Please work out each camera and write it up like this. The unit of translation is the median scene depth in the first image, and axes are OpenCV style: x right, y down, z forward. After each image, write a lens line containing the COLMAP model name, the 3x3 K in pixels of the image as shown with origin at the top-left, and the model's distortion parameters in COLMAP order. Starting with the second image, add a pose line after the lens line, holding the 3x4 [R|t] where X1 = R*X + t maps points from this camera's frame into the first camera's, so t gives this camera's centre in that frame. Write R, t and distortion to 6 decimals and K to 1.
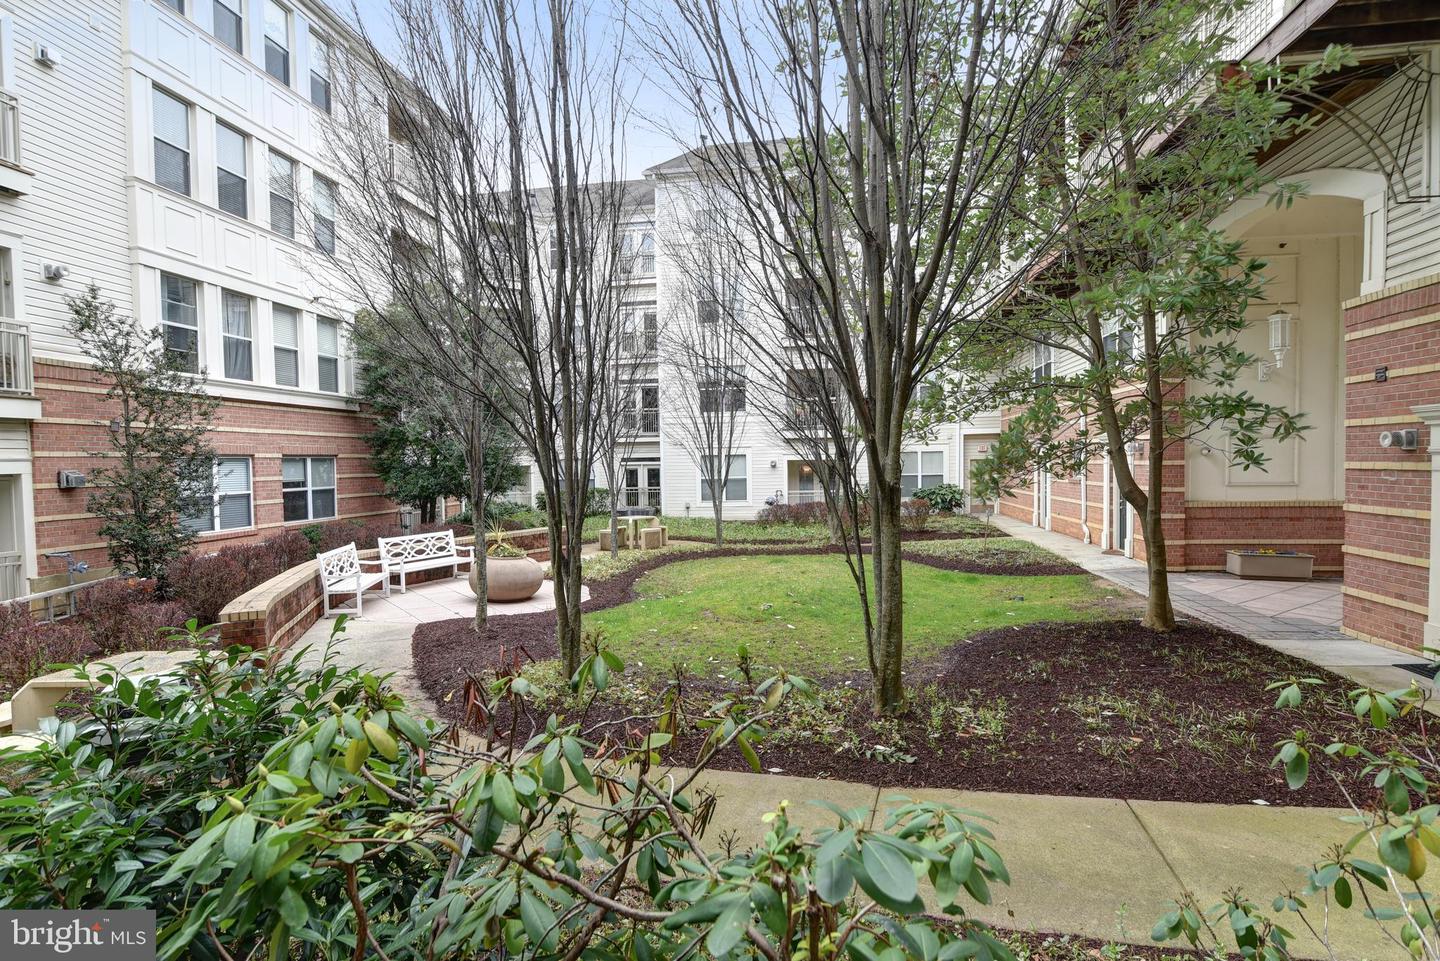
lens RADIAL K [[717.0, 0, 719.5], [0, 717.0, 489.1], [0, 0, 1]] dist [-0.015535, -0.000031]
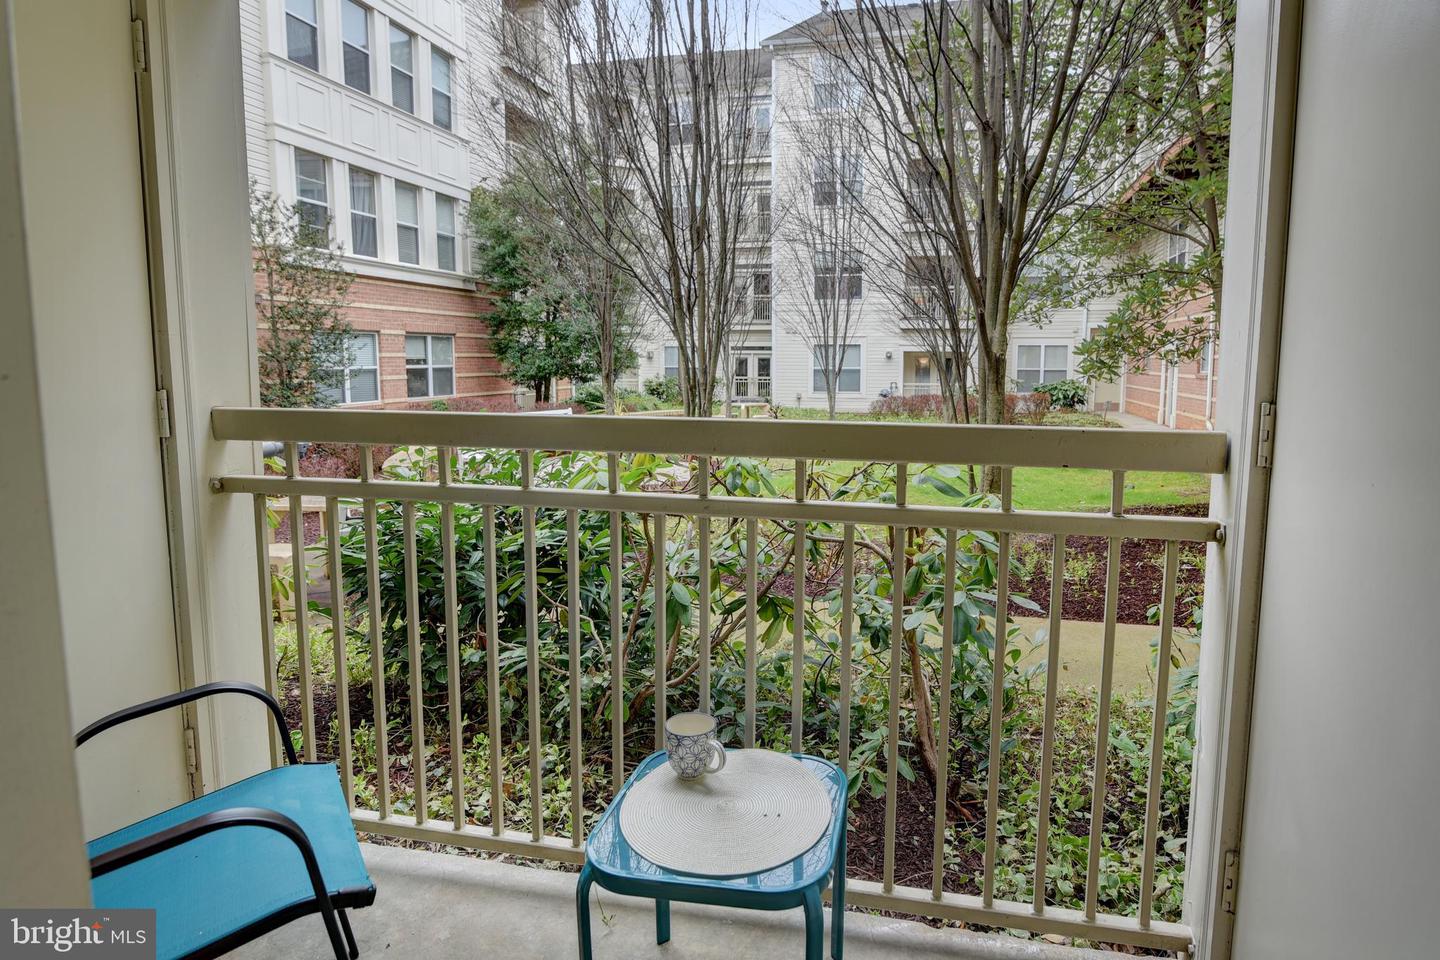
lens RADIAL K [[765.0, 0, 789.9], [0, 765.0, 439.0], [0, 0, 1]] dist [-0.015939, 0.000226]
pose [[0.998401, 0.026737, -0.049796, -0.006216], [-0.023236, 0.997304, 0.069605, 0.016851], [0.051523, -0.068336, 0.996331, -0.070971]]
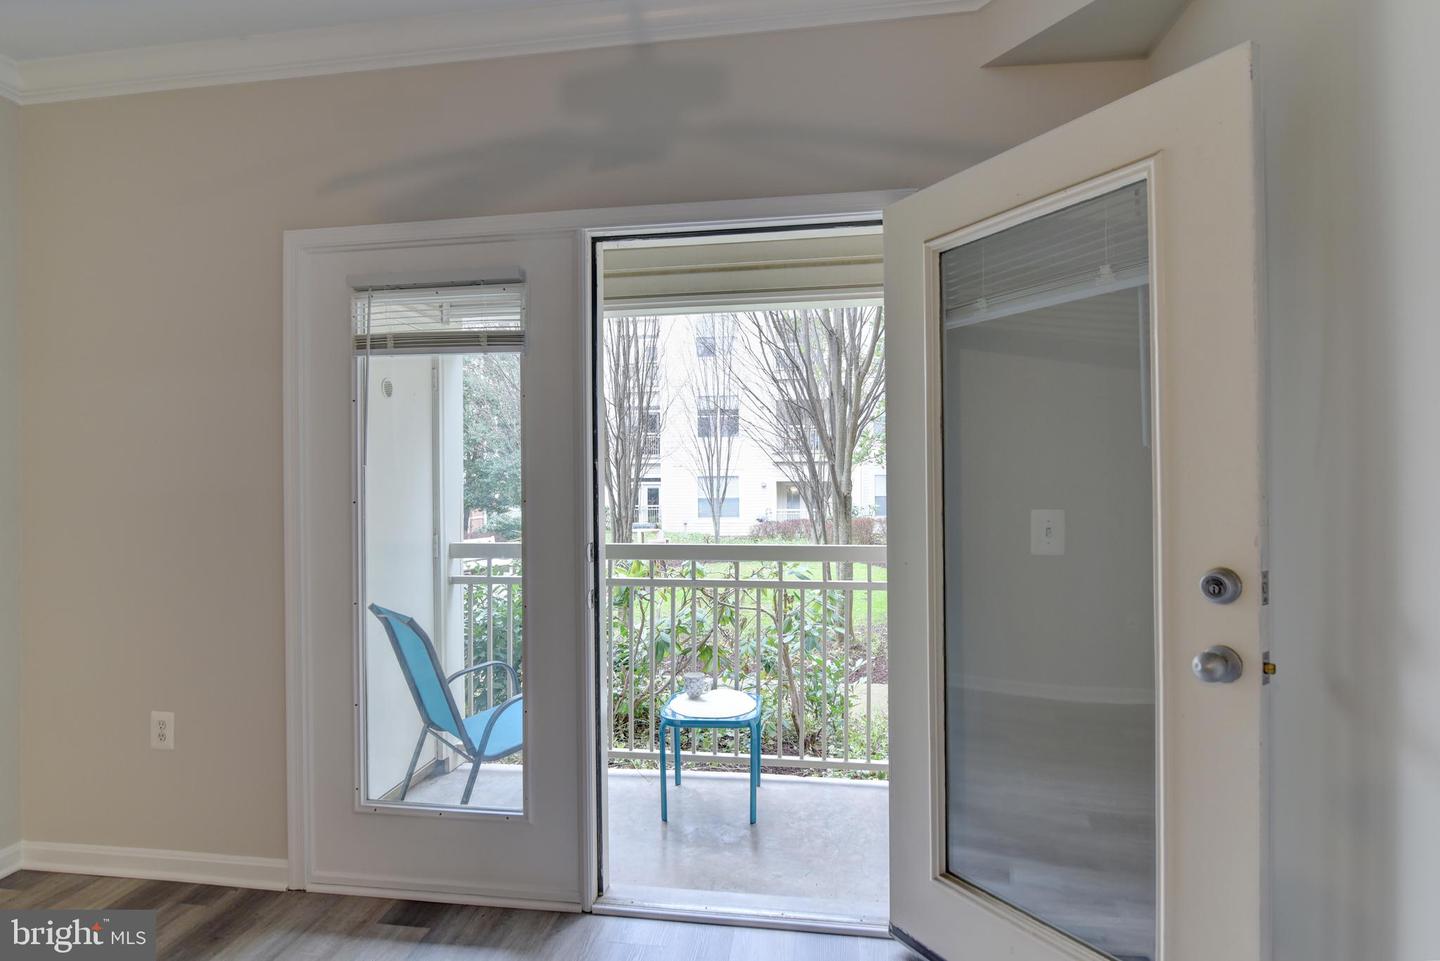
lens RADIAL K [[717.0, 0, 719.5], [0, 717.0, 489.1], [0, 0, 1]] dist [-0.015535, -0.000031]
pose [[0.999830, 0.009456, 0.015845, -0.018506], [-0.008963, 0.999483, -0.030872, 0.011644], [-0.016128, 0.030724, 0.999398, -0.186241]]
